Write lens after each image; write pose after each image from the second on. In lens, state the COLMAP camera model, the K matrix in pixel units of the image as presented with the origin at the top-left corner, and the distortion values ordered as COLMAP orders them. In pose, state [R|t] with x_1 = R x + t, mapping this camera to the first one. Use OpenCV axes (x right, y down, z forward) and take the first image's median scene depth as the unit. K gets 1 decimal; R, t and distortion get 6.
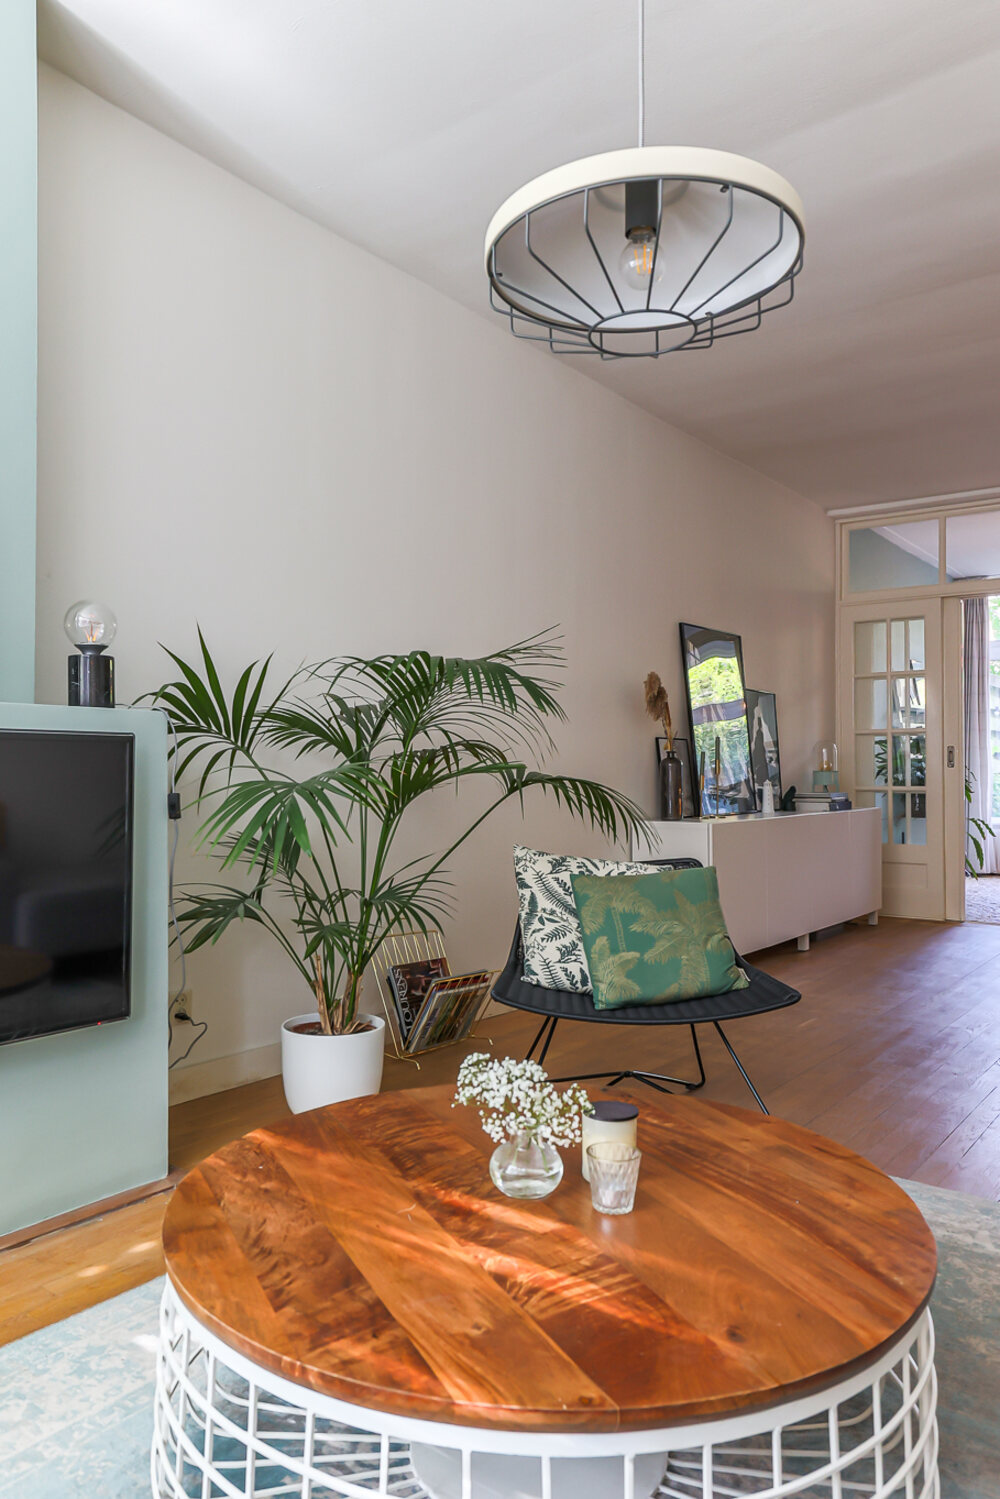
lens RADIAL K [[1064.6, 0, 499.6], [0, 1064.6, 750.0], [0, 0, 1]] dist [0.005300, -0.000980]
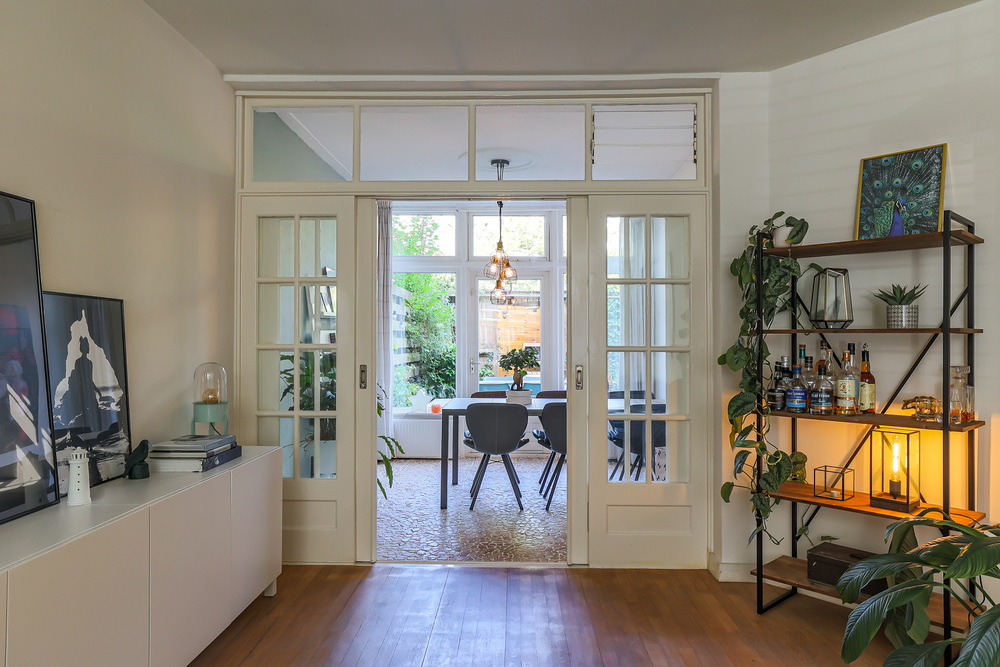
lens RADIAL K [[650.2, 0, 495.8], [0, 650.2, 335.6], [0, 0, 1]] dist [0.002103, -0.000614]
pose [[0.815374, 0.004810, 0.578915, 0.192951], [-0.015239, 0.999797, 0.013158, -0.035659], [-0.578734, -0.019551, 0.815282, 0.478833]]
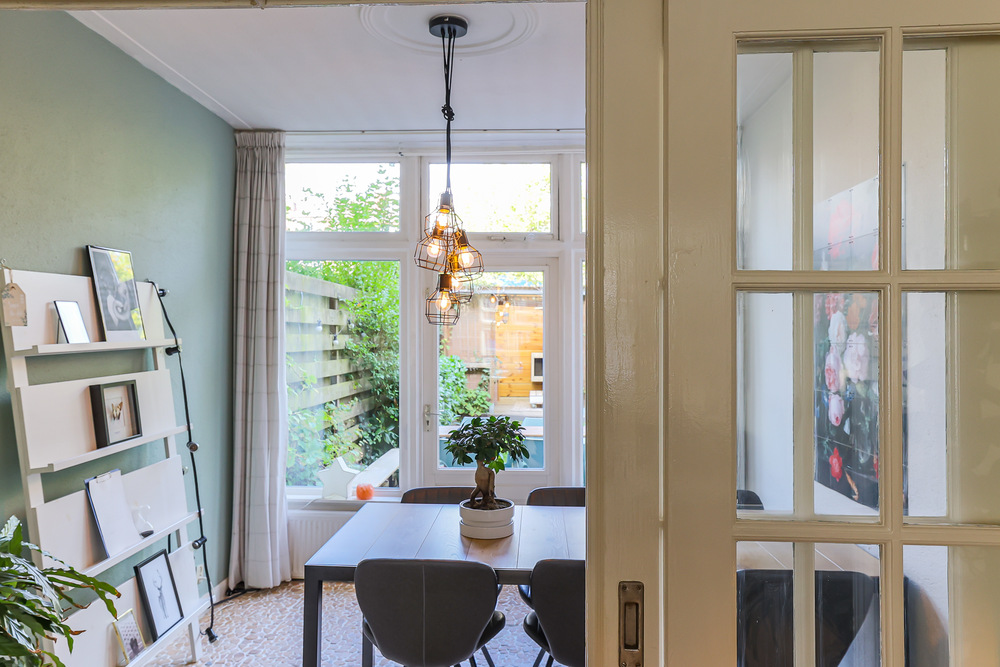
lens RADIAL K [[710.2, 0, 502.8], [0, 710.2, 330.6], [0, 0, 1]] dist [0.005300, -0.000980]
pose [[0.821033, 0.005098, 0.570858, 0.361819], [-0.014957, 0.999809, 0.012583, -0.055388], [-0.570685, -0.018870, 0.820952, 0.669653]]
